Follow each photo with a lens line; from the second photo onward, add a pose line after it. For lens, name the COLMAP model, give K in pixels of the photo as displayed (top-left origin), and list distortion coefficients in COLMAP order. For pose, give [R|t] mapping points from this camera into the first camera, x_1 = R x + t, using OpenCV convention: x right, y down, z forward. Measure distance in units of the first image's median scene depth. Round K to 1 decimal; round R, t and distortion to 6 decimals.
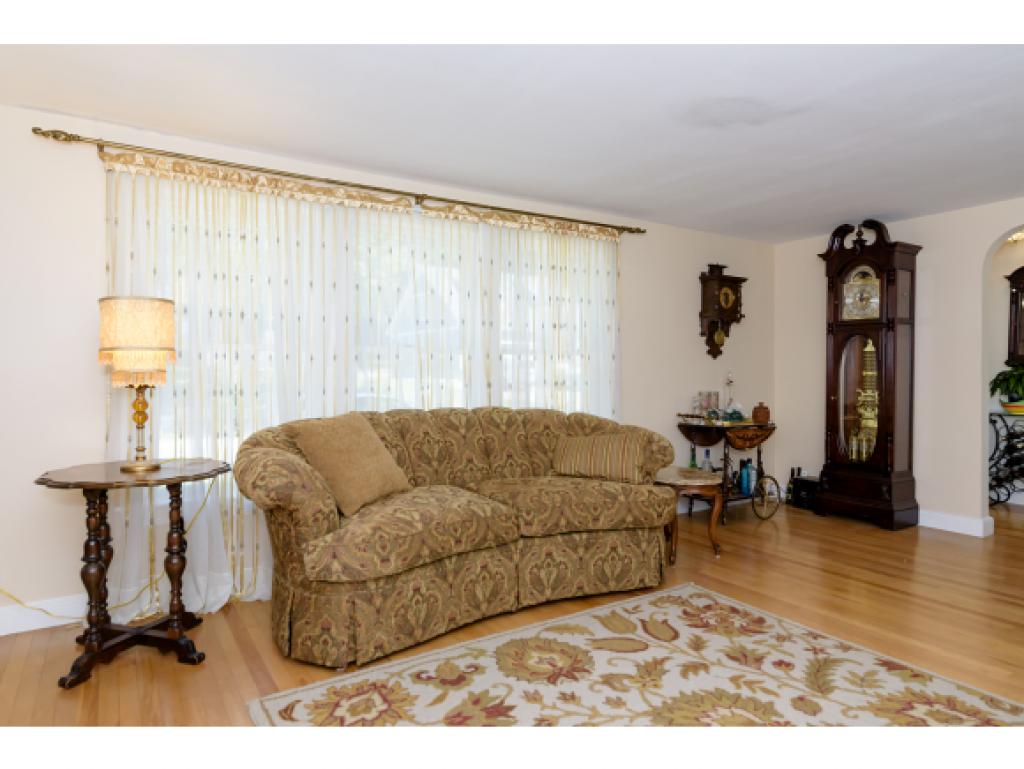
lens RADIAL K [[622.5, 0, 522.3], [0, 622.5, 383.5], [0, 0, 1]] dist [0.000882, -0.001159]
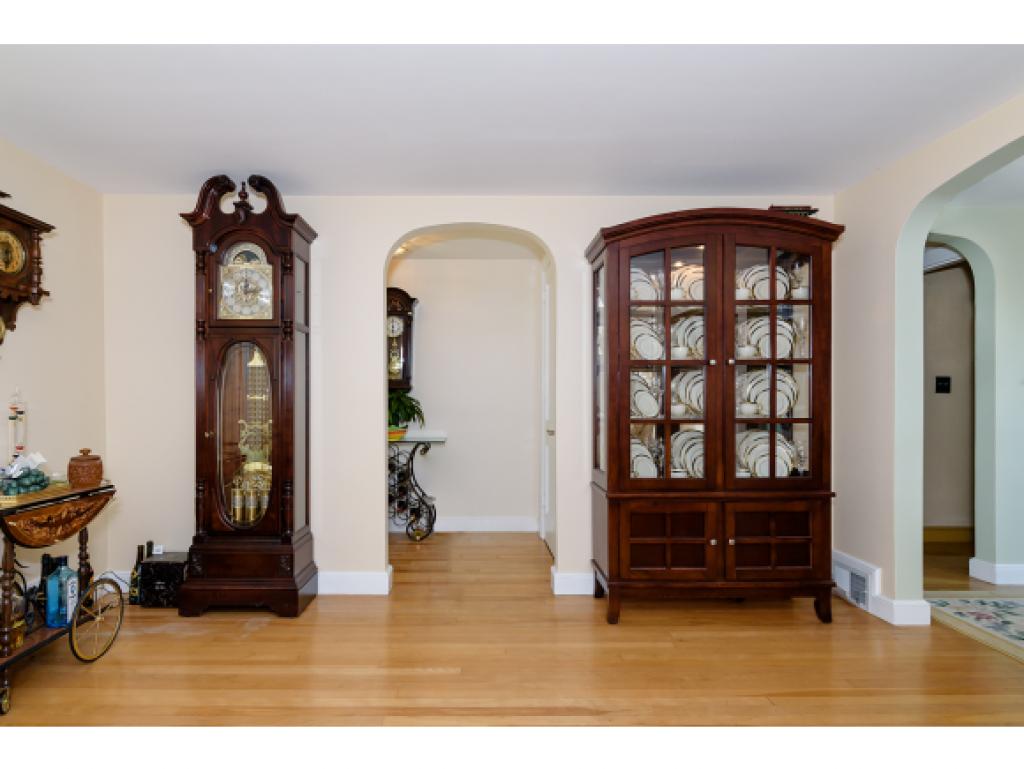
lens RADIAL K [[610.4, 0, 498.6], [0, 610.4, 402.6], [0, 0, 1]] dist [0.010824, 0.001756]
pose [[0.560608, -0.005529, 0.828063, 0.135642], [0.015723, 0.999869, -0.003968, -0.003421], [-0.827932, 0.015244, 0.560621, 0.384227]]
